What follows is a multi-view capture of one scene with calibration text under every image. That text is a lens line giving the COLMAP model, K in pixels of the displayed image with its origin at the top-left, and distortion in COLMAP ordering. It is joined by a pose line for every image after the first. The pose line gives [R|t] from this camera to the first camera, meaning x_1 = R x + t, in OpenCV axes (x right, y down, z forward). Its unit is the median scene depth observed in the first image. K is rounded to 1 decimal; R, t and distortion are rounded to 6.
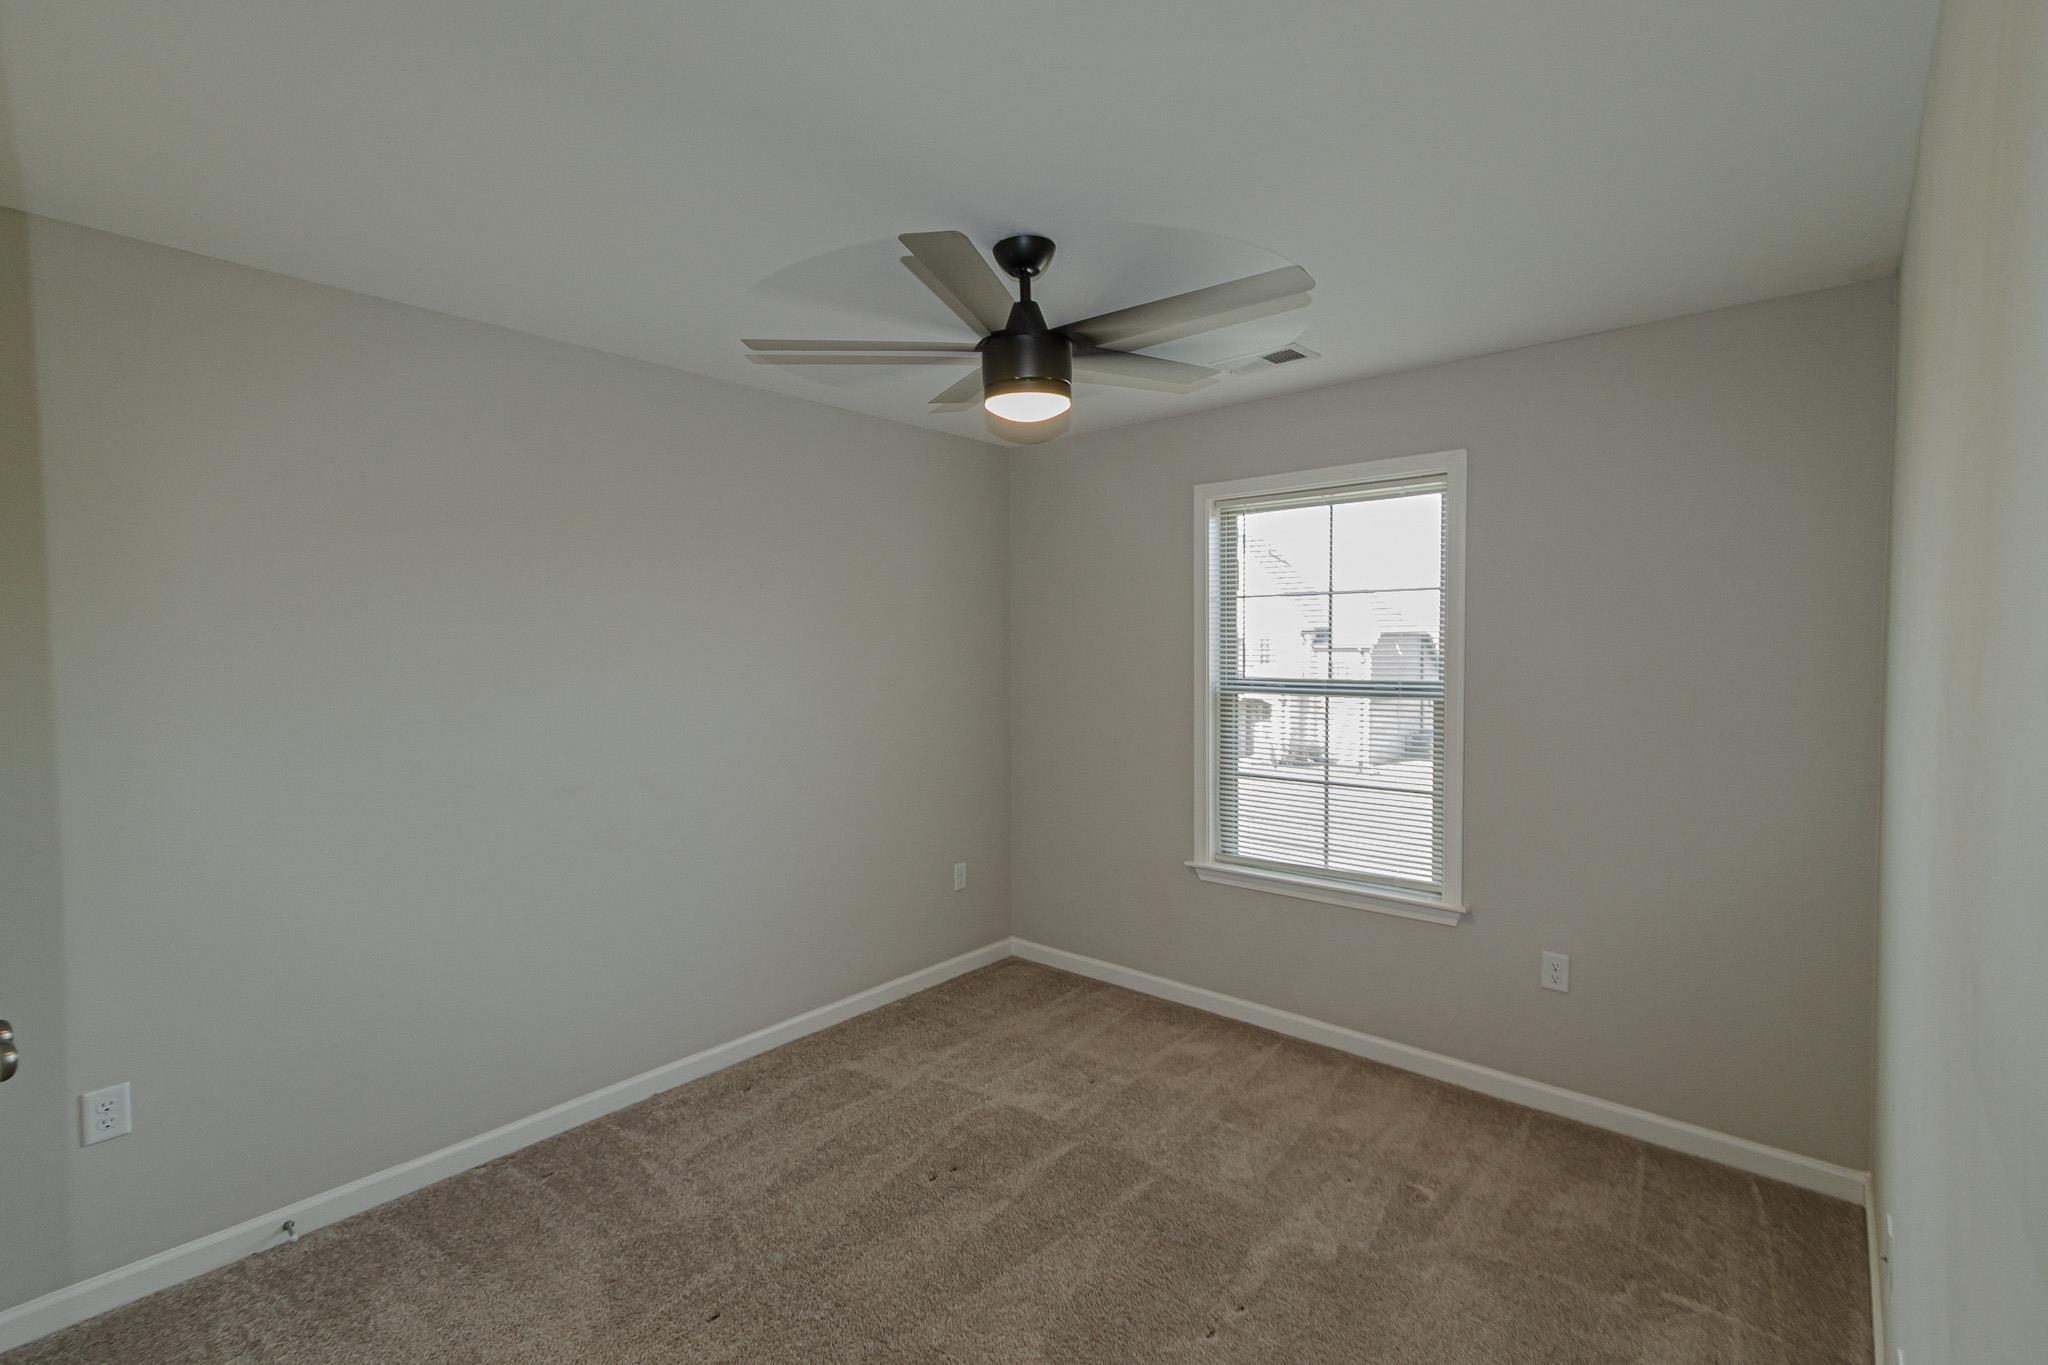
lens RADIAL K [[930.2, 0, 1023.1], [0, 930.2, 693.5], [0, 0, 1]] dist [0.033930, -0.008635]
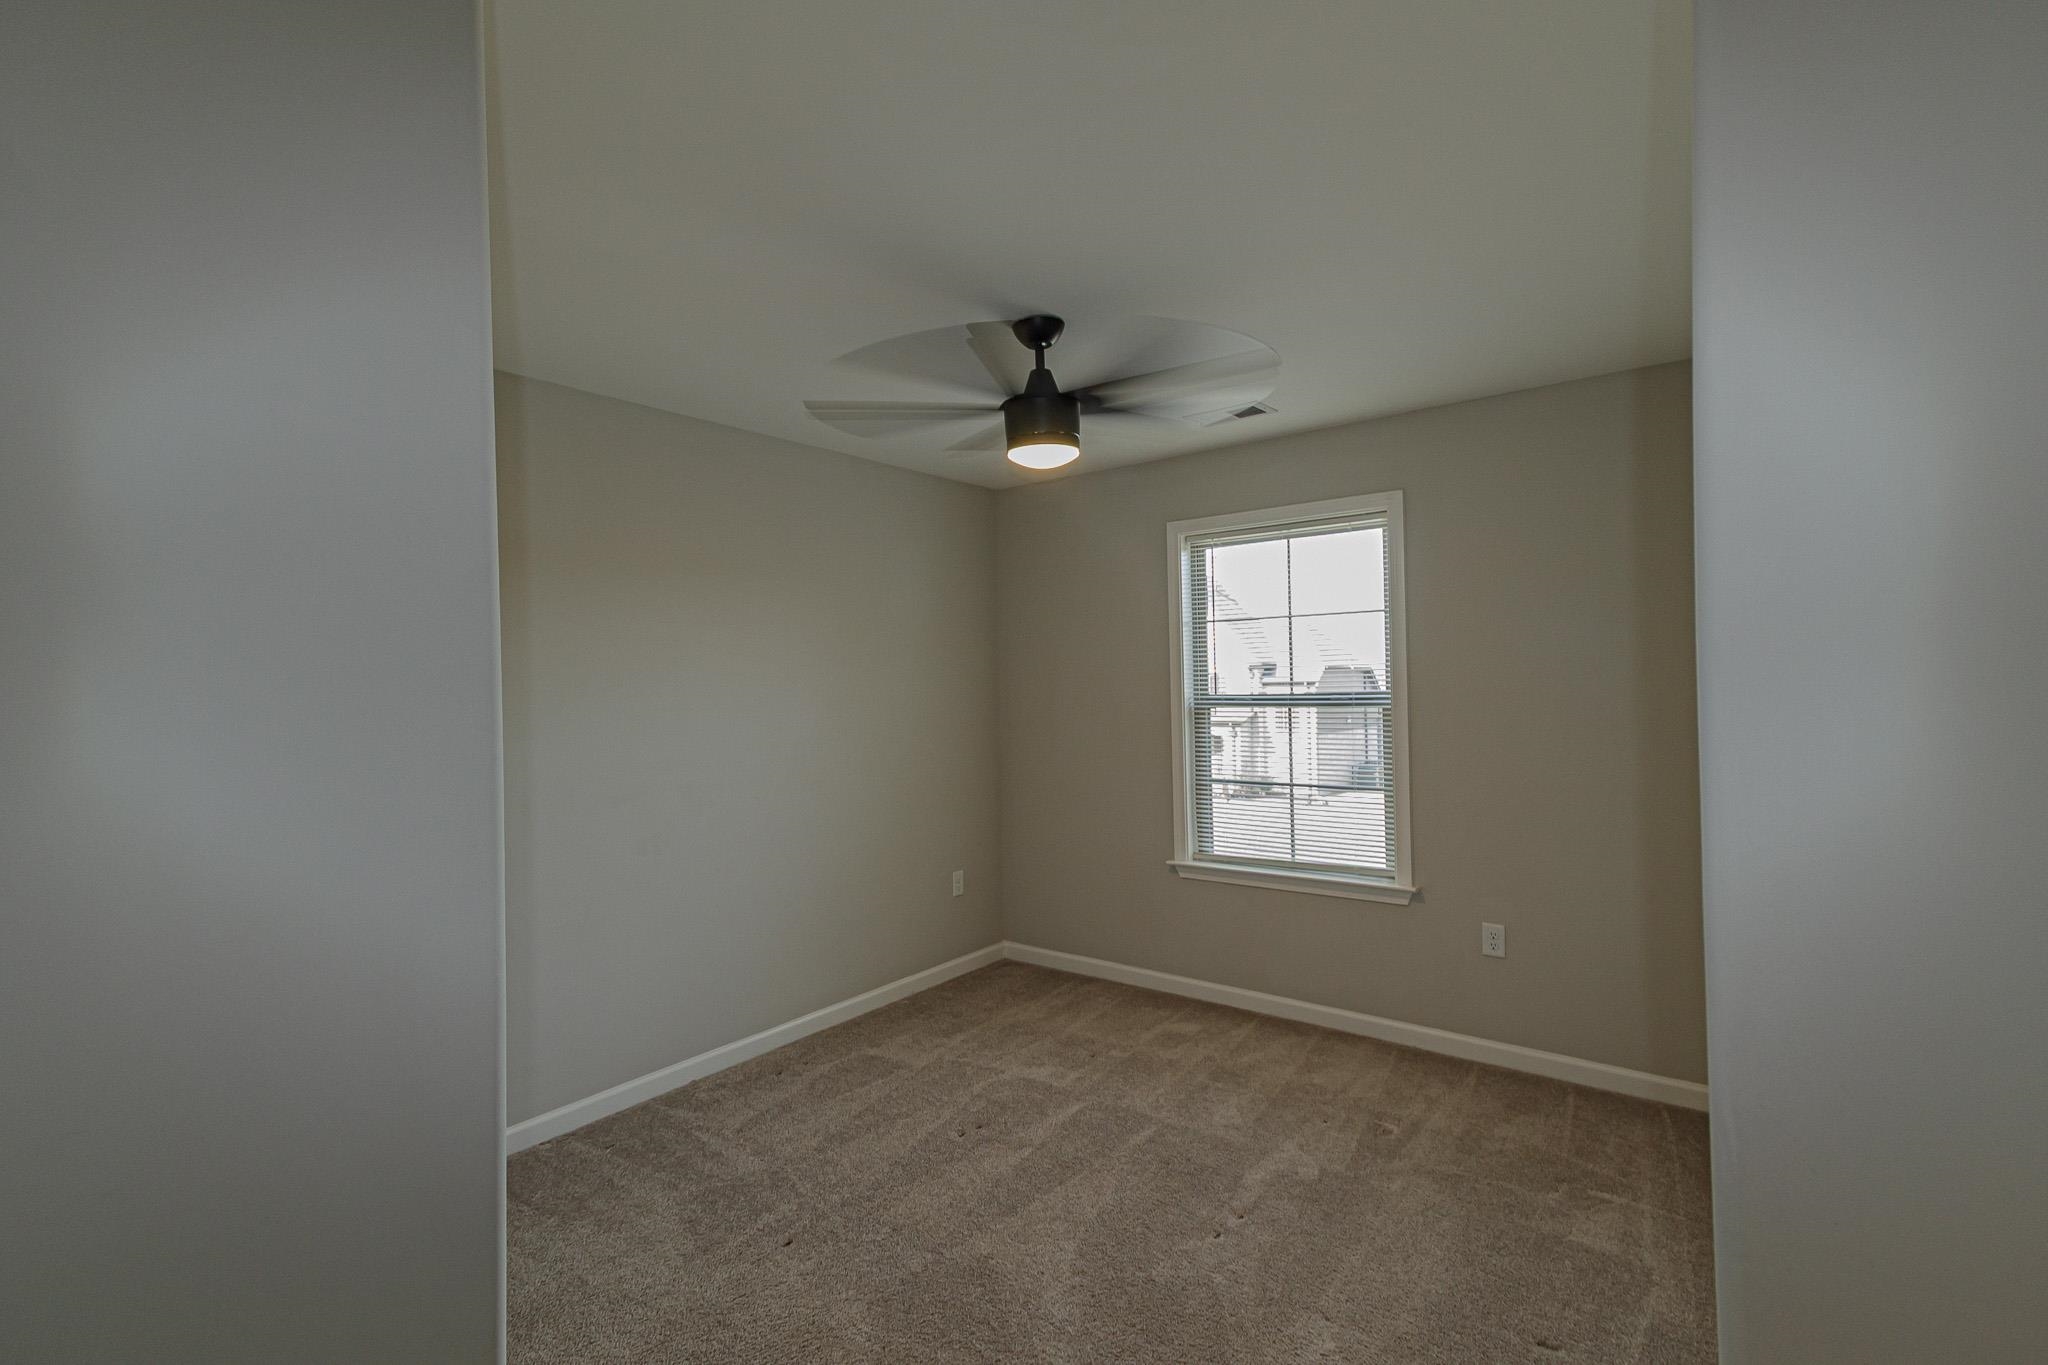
lens RADIAL K [[930.2, 0, 1021.8], [0, 930.2, 696.8], [0, 0, 1]] dist [0.033930, -0.008635]
pose [[0.998517, -0.015660, 0.052132, -0.074900], [0.017762, 0.999038, -0.040092, 0.039613], [-0.051454, 0.040959, 0.997835, -0.145669]]
